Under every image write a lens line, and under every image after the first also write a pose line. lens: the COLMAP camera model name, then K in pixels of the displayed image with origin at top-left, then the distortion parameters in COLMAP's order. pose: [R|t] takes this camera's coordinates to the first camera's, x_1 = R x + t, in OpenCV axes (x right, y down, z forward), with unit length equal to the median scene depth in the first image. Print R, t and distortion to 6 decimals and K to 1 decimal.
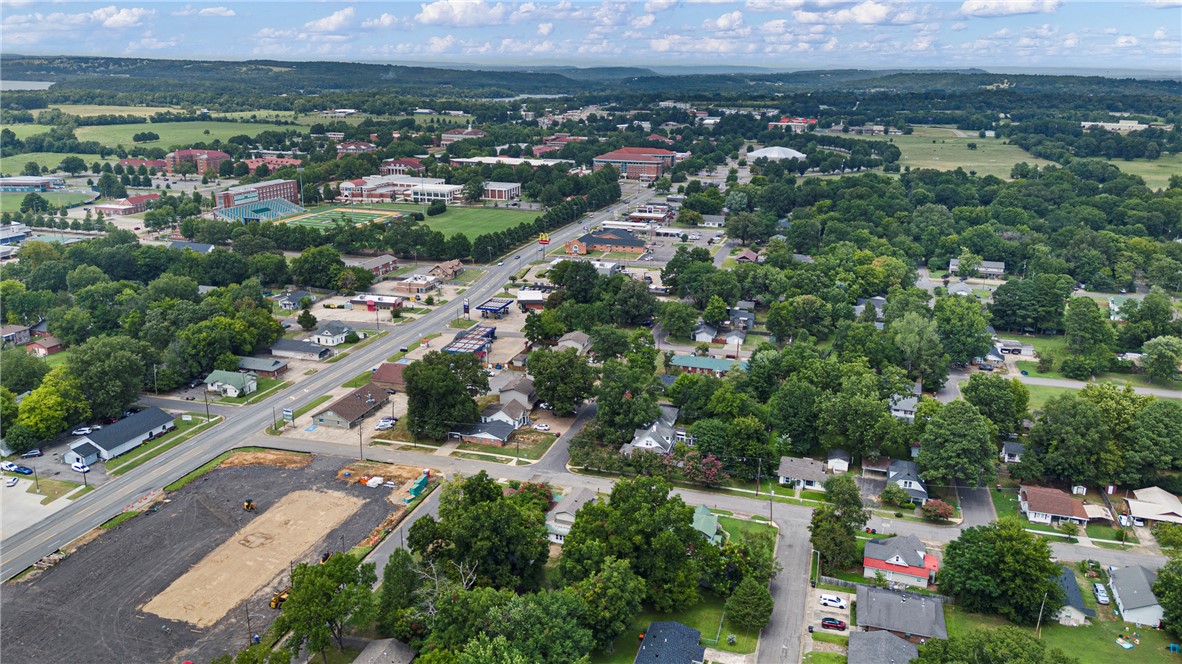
lens RADIAL K [[870.4, 0, 591.0], [0, 870.4, 332.0], [0, 0, 1]] dist [0.086295, -0.114250]
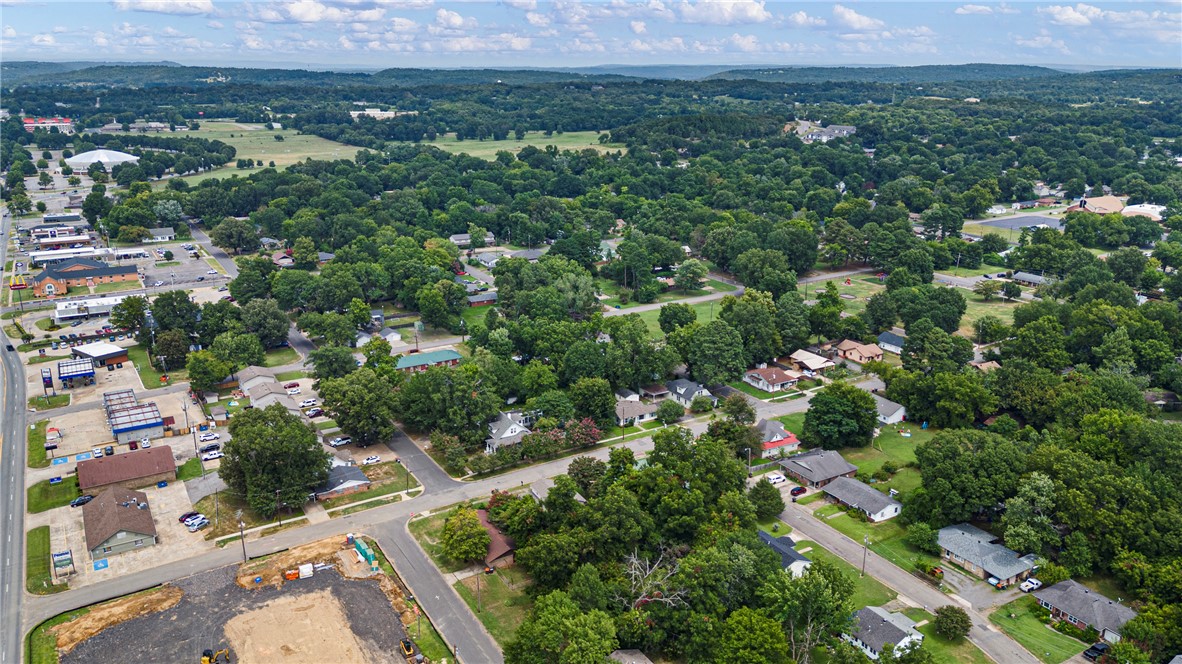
lens RADIAL K [[870.4, 0, 591.0], [0, 870.4, 332.0], [0, 0, 1]] dist [0.086295, -0.114250]
pose [[0.665941, -0.220784, 0.712585, -0.486712], [0.215348, 0.971431, 0.099732, -0.058201], [-0.714246, 0.087038, 0.694461, 0.169141]]
